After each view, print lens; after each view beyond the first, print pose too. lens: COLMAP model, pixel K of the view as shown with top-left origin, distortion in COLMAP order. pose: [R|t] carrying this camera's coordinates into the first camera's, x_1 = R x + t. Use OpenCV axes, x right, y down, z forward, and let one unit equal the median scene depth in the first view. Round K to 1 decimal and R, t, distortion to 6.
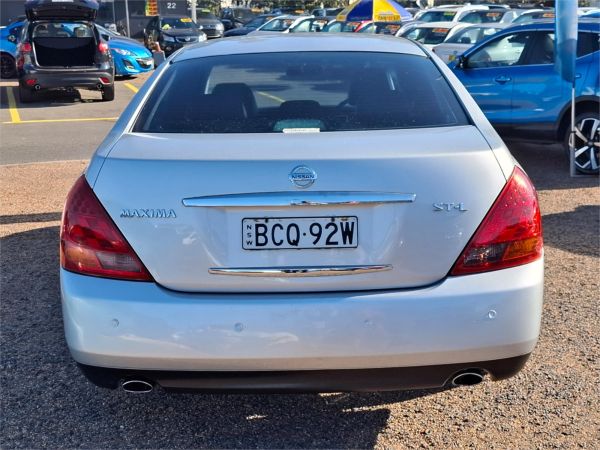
lens RADIAL K [[860.3, 0, 304.4], [0, 860.3, 229.3], [0, 0, 1]] dist [0.104731, 0.000000]
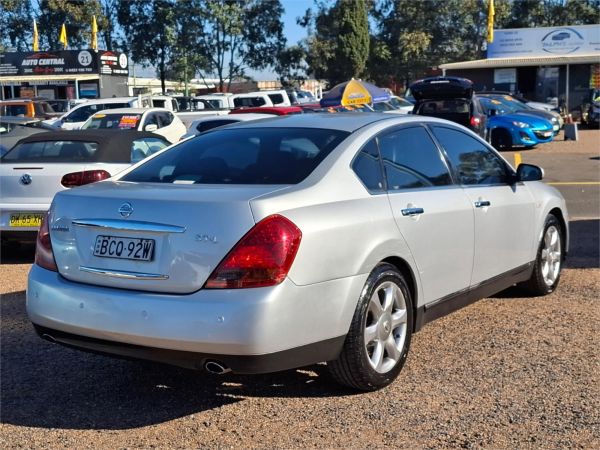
lens RADIAL K [[860.3, 0, 300.4], [0, 860.3, 224.5], [0, 0, 1]] dist [0.104731, 0.000000]
pose [[0.822693, 0.065966, -0.564645, 1.080428], [-0.114114, 0.992191, -0.050351, 0.004313], [0.556915, 0.105857, 0.823796, -0.059219]]
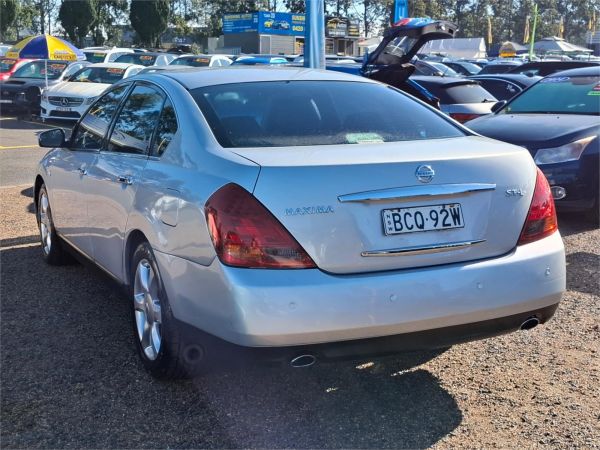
lens RADIAL K [[860.3, 0, 299.5], [0, 860.3, 223.9], [0, 0, 1]] dist [0.104731, 0.000000]
pose [[0.901214, -0.062426, 0.428855, -0.698925], [0.085586, 0.995719, -0.034913, 0.039760], [-0.424839, 0.068168, 0.902699, -0.045686]]
